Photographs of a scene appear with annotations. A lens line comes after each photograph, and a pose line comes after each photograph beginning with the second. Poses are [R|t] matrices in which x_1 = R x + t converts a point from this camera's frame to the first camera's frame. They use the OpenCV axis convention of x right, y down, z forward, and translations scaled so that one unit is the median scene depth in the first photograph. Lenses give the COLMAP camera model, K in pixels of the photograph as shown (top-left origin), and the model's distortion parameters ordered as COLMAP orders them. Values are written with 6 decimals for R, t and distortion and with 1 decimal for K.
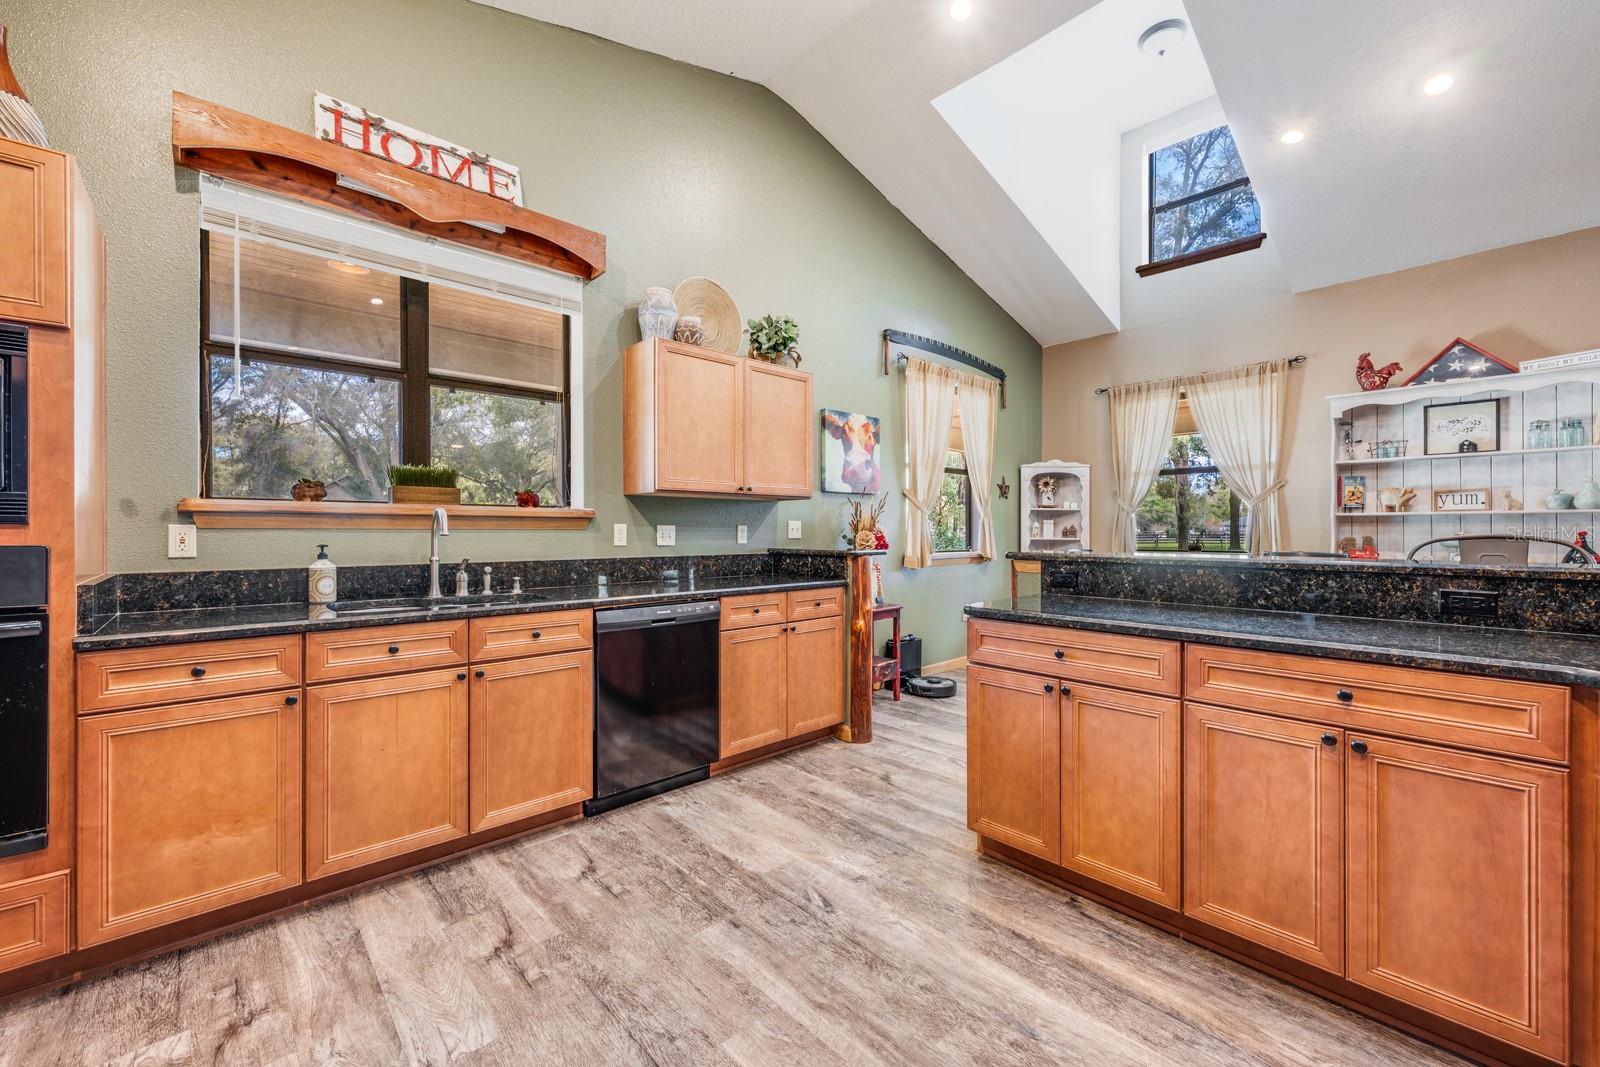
lens RADIAL K [[633.1, 0, 798.7], [0, 633.1, 529.3], [0, 0, 1]] dist [-0.000191, 0.000116]
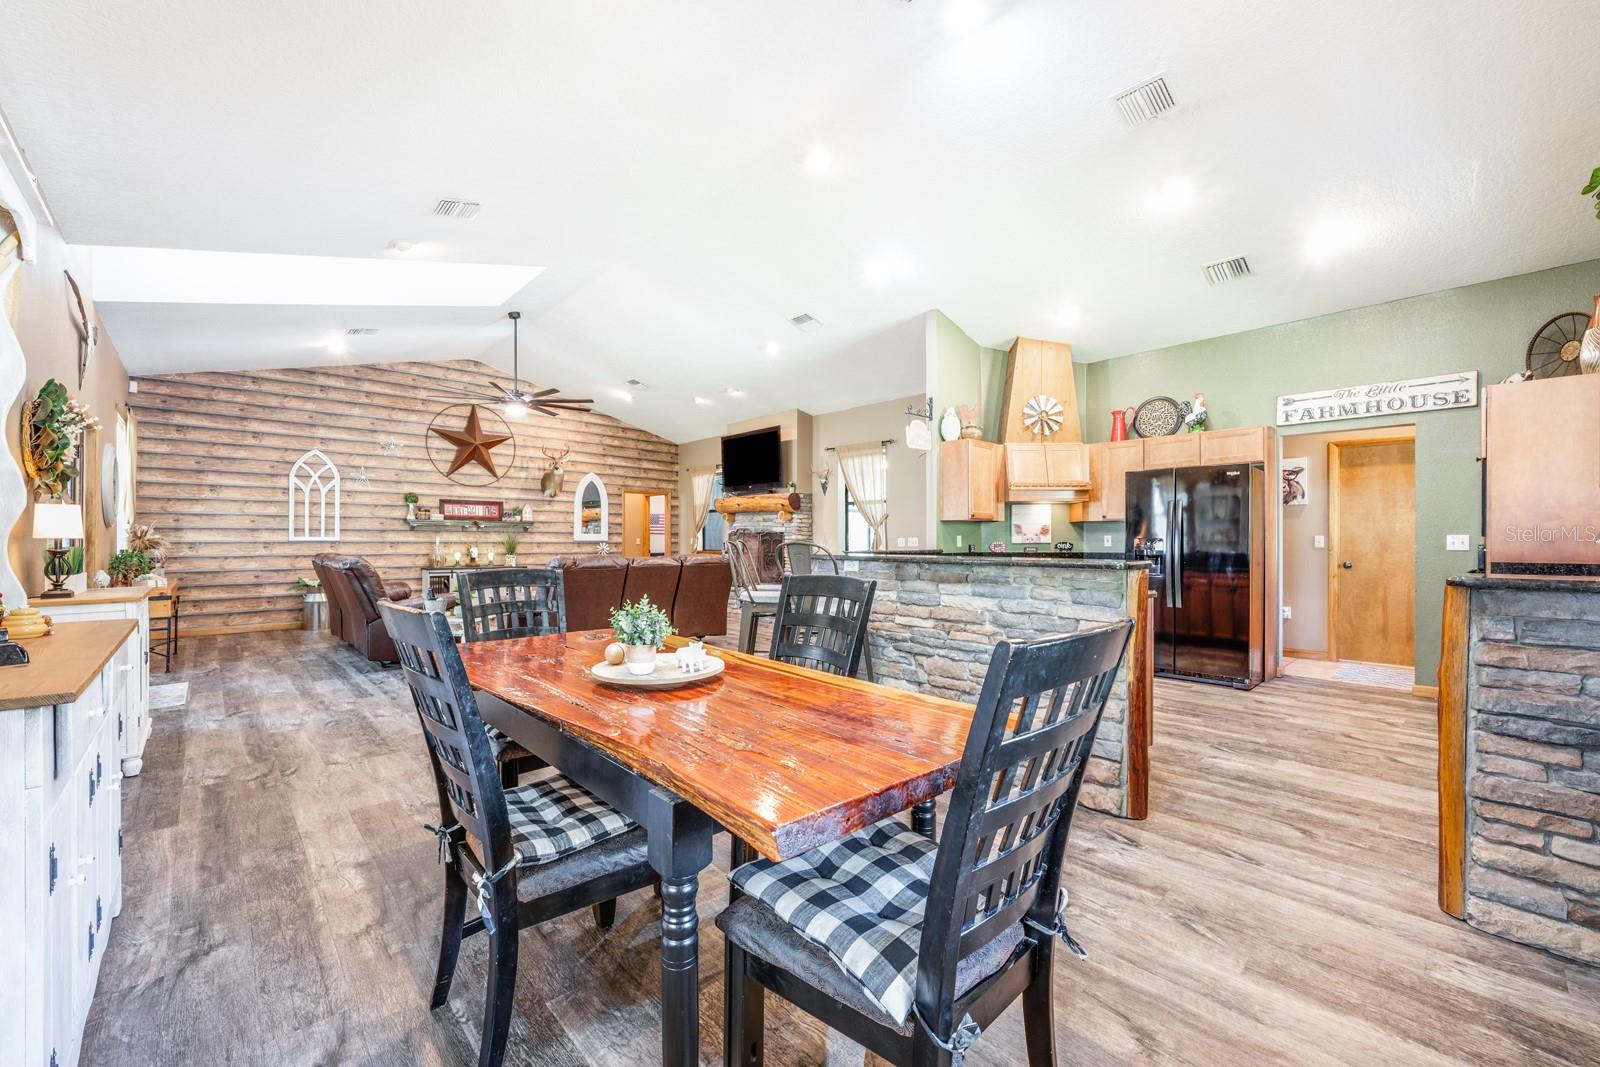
lens RADIAL K [[635.9, 0, 793.6], [0, 635.9, 537.1], [0, 0, 1]] dist [-0.000221, 0.000046]
pose [[-0.999992, 0.003887, 0.000003, 0.711241], [0.003887, 0.999990, -0.002136, -0.005534], [-0.000011, -0.002136, -0.999998, 1.601224]]
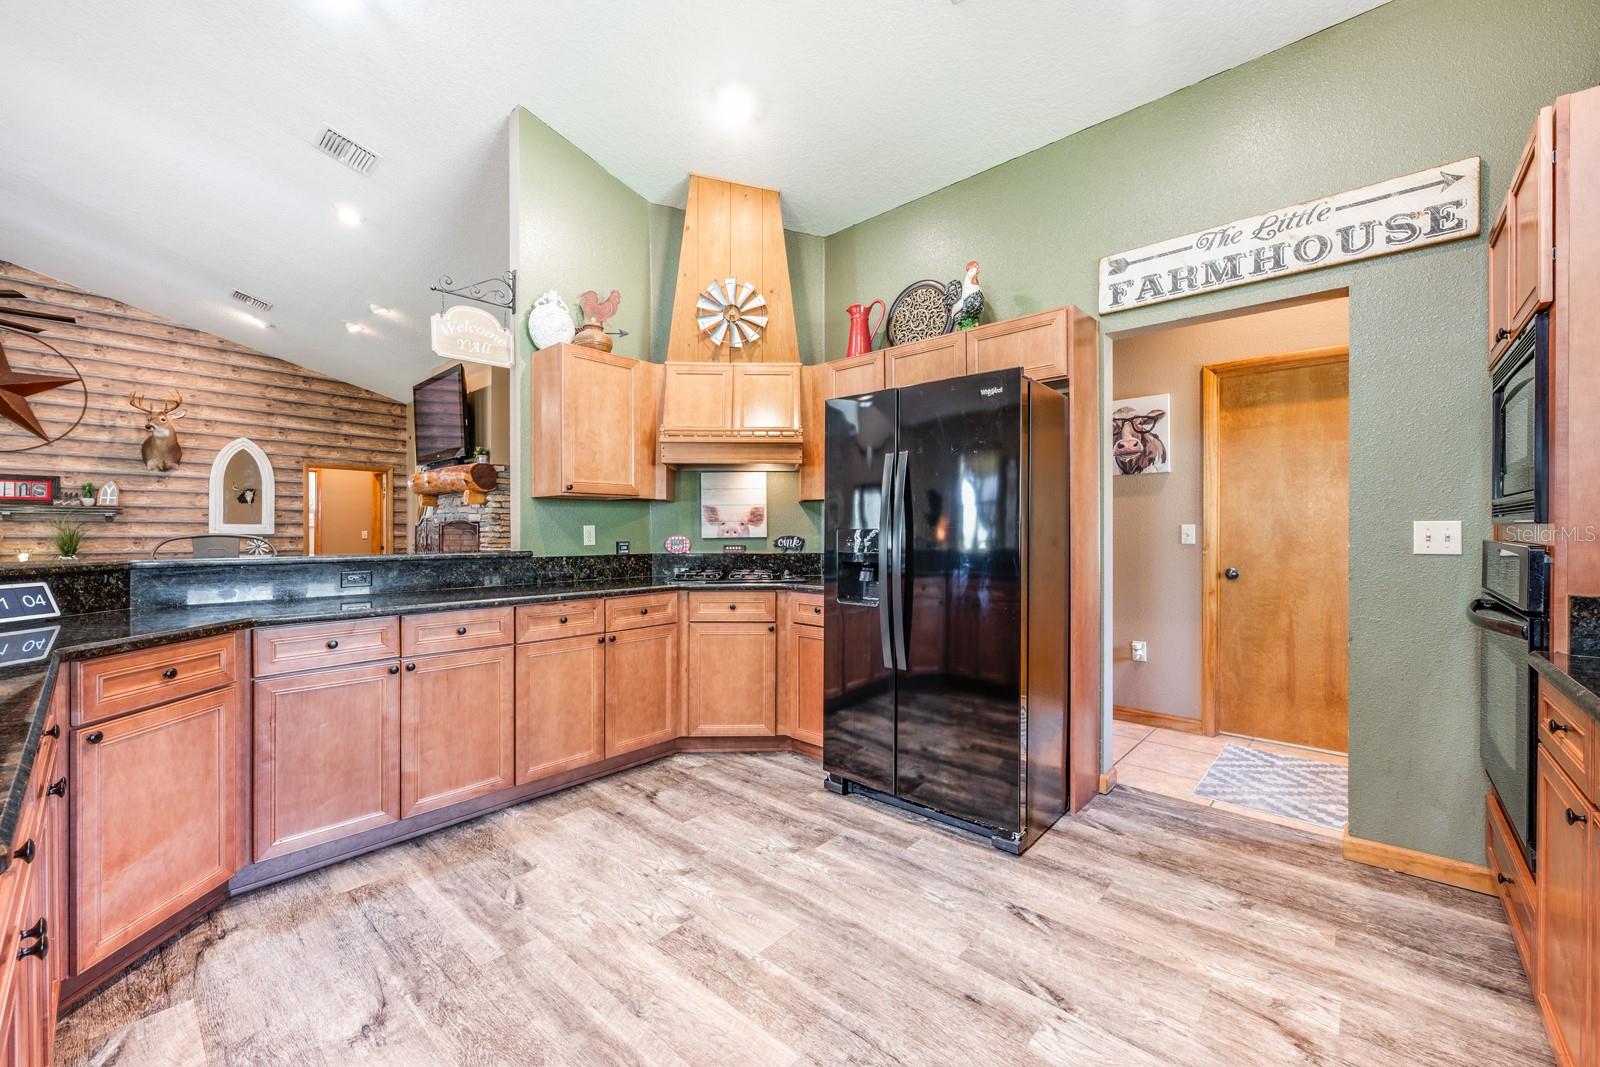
lens RADIAL K [[633.1, 0, 798.7], [0, 633.1, 529.3], [0, 0, 1]] dist [-0.000191, 0.000116]
pose [[-0.995958, 0.006451, -0.089588, -0.013068], [0.006484, 0.999979, -0.000071, -0.003170], [0.089585, -0.000652, -0.995979, 0.821289]]
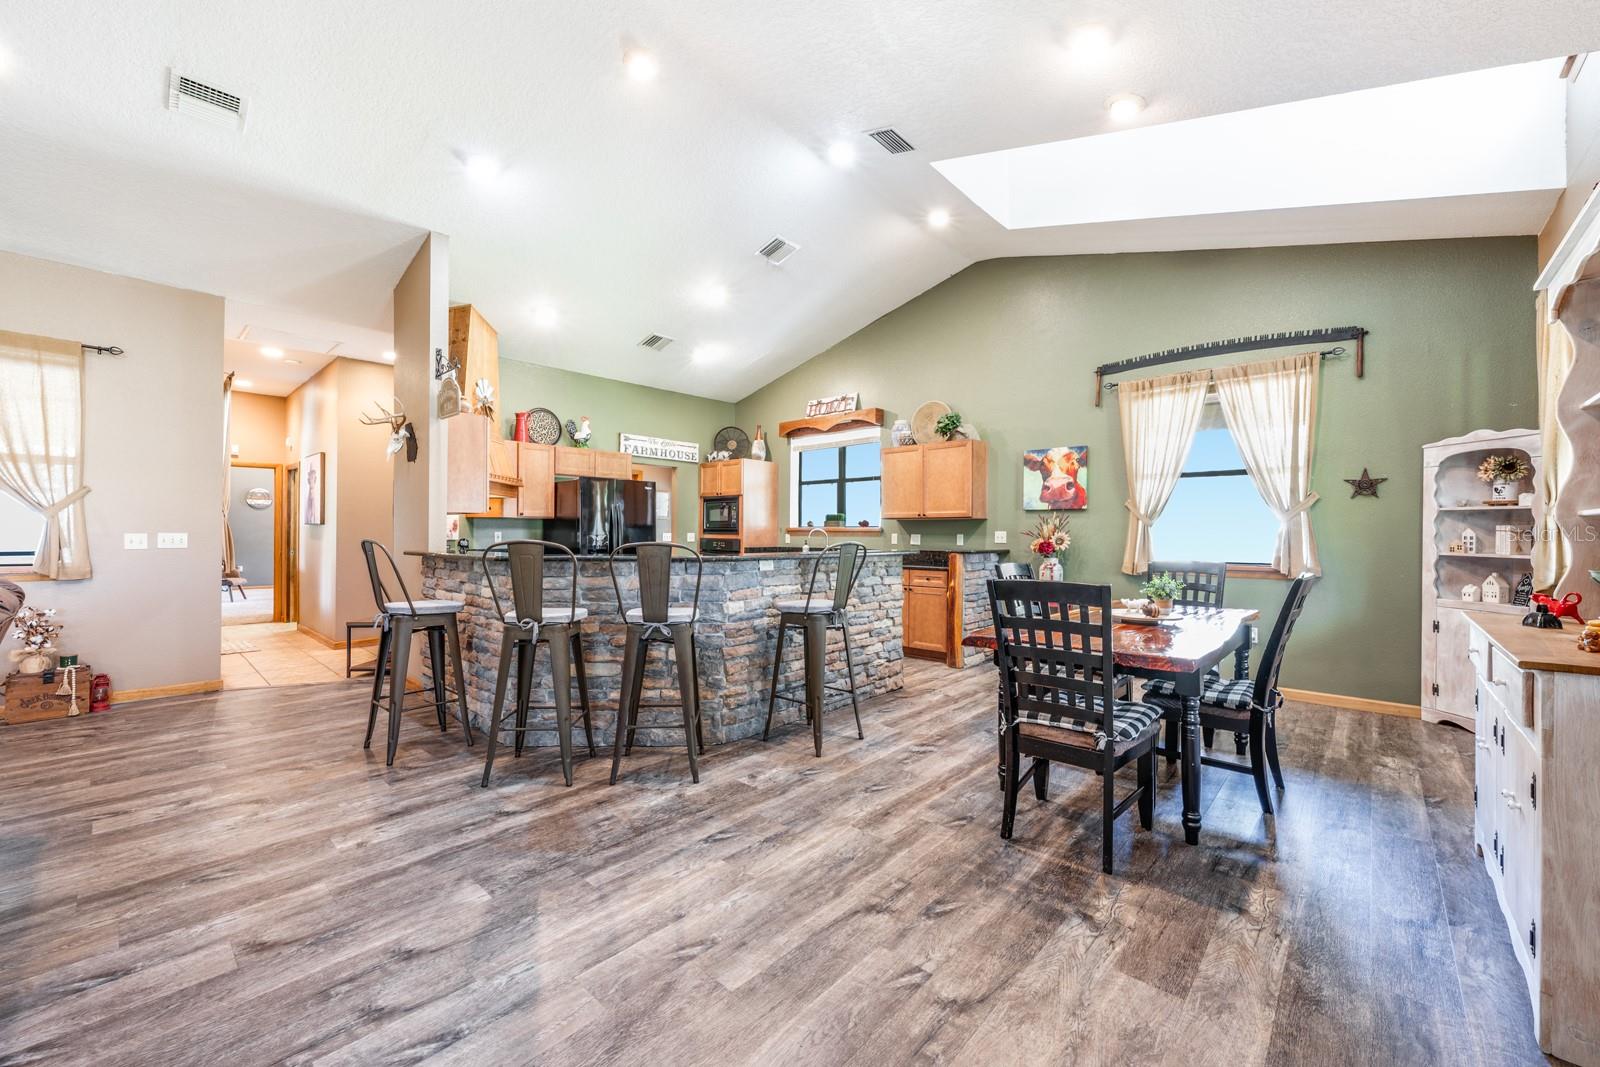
lens RADIAL K [[629.3, 0, 802.3], [0, 629.3, 531.3], [0, 0, 1]] dist [-0.000409, 0.000354]
pose [[0.085502, -0.002563, -0.996335, 1.710838], [-0.002777, 0.999992, -0.002811, -0.009522], [0.996334, 0.003007, 0.085494, 0.480564]]
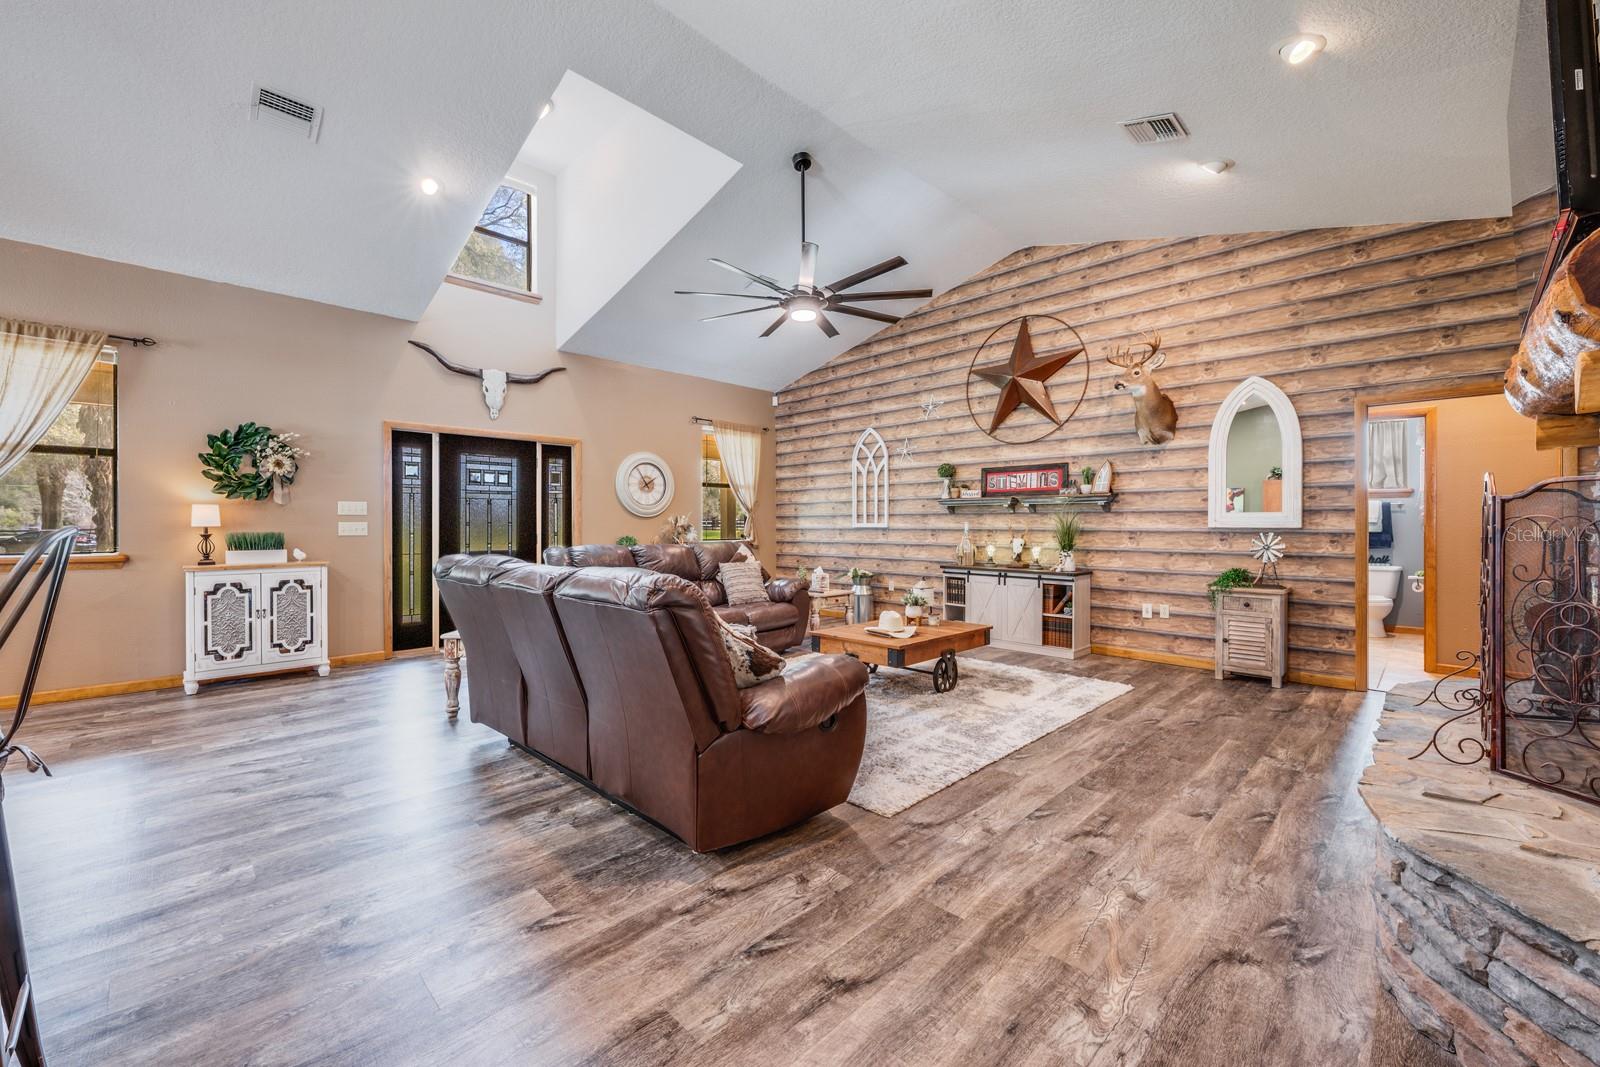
lens RADIAL K [[633.1, 0, 798.7], [0, 633.1, 529.3], [0, 0, 1]] dist [-0.000191, 0.000116]
pose [[-0.037258, 0.001634, 0.999304, 0.344598], [0.001788, 0.999997, -0.001568, 0.005231], [-0.999304, 0.001728, -0.037261, -0.477251]]
